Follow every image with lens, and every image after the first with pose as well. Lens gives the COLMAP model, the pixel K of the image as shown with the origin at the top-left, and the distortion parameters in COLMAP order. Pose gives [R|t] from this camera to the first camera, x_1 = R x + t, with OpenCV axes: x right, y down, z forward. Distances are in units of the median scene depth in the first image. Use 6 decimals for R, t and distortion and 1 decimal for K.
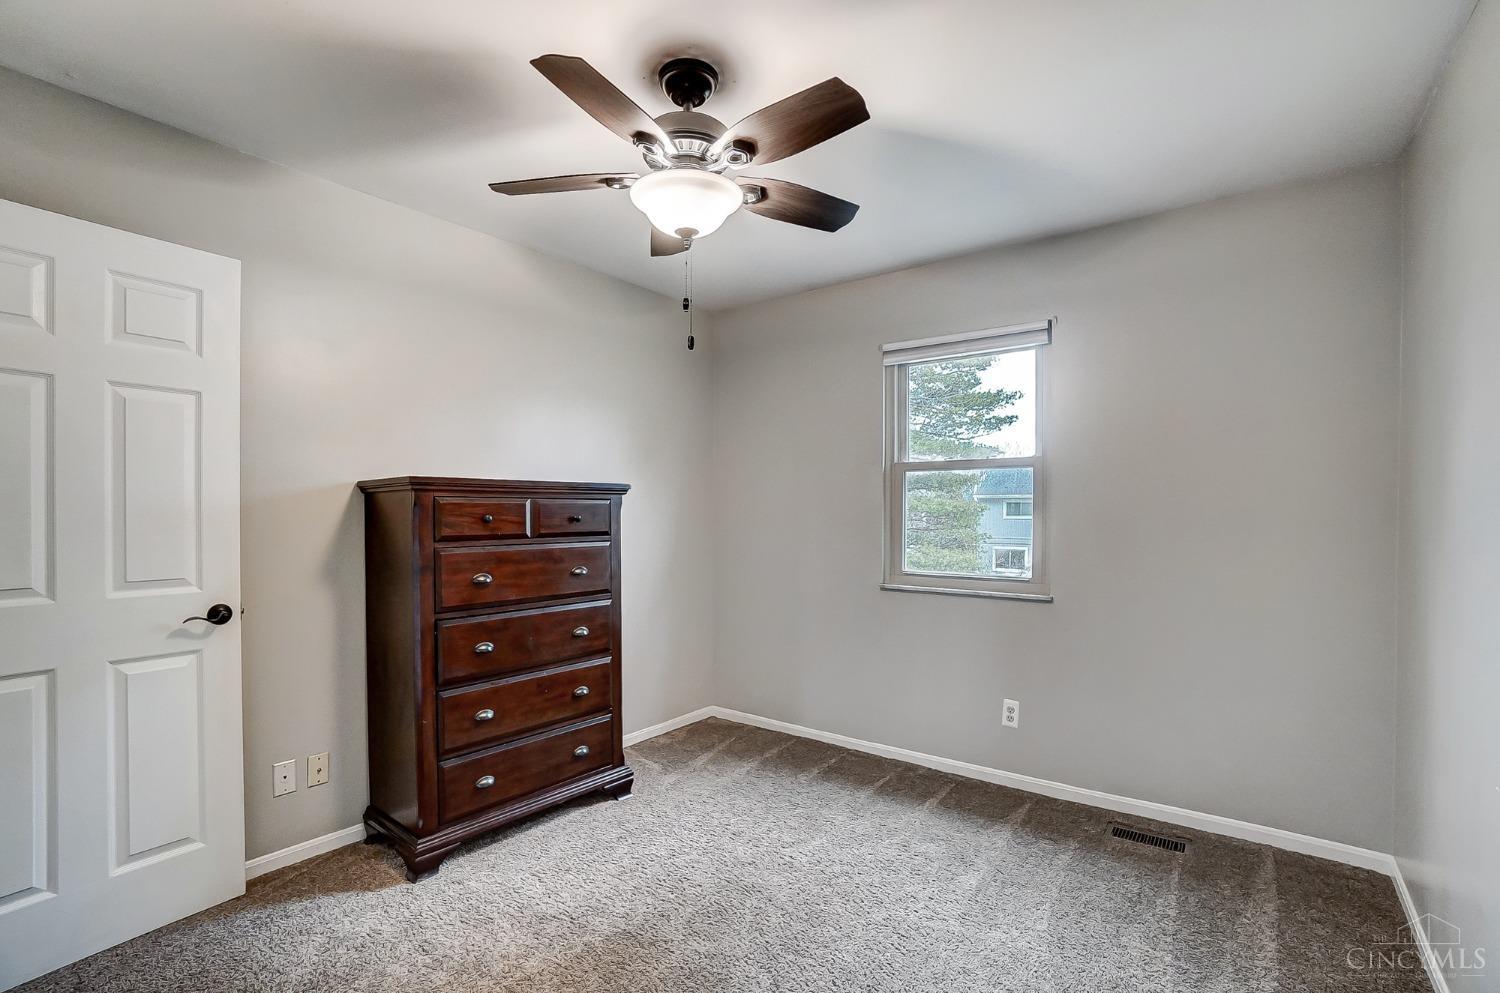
lens RADIAL K [[680.4, 0, 749.8], [0, 680.4, 499.9], [0, 0, 1]] dist [-0.022254, 0.001040]
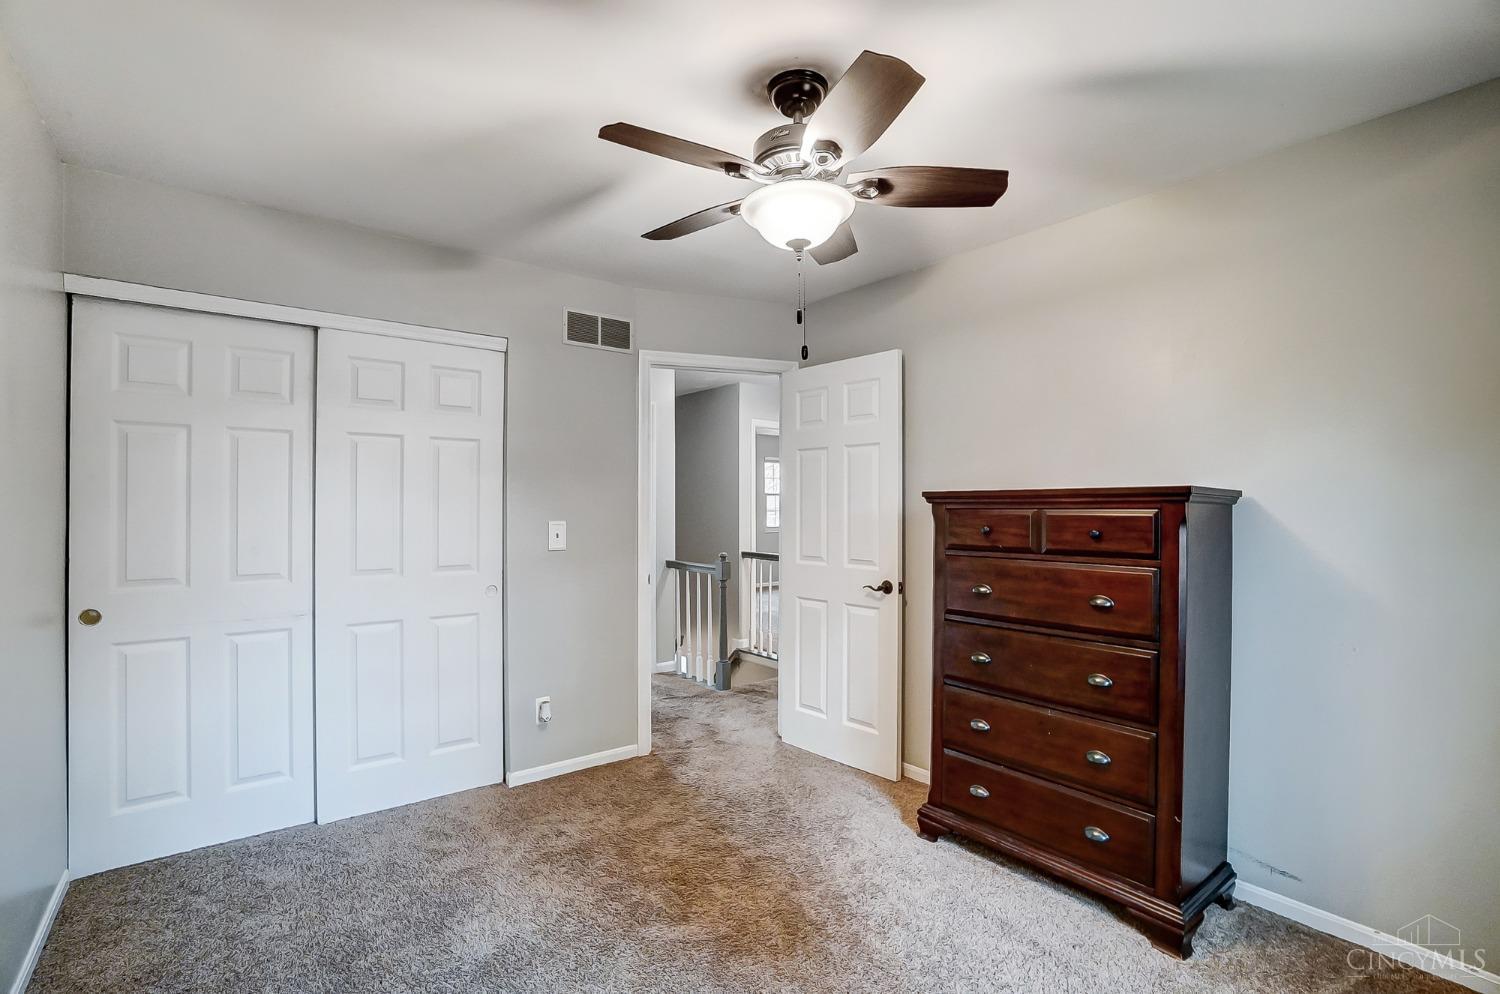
lens RADIAL K [[680.4, 0, 749.2], [0, 680.4, 506.1], [0, 0, 1]] dist [-0.022254, 0.001040]
pose [[-0.219179, -0.016438, -0.975546, 0.650810], [-0.004614, 0.999864, -0.015812, 0.009756], [0.975674, 0.001035, -0.219225, 0.855121]]
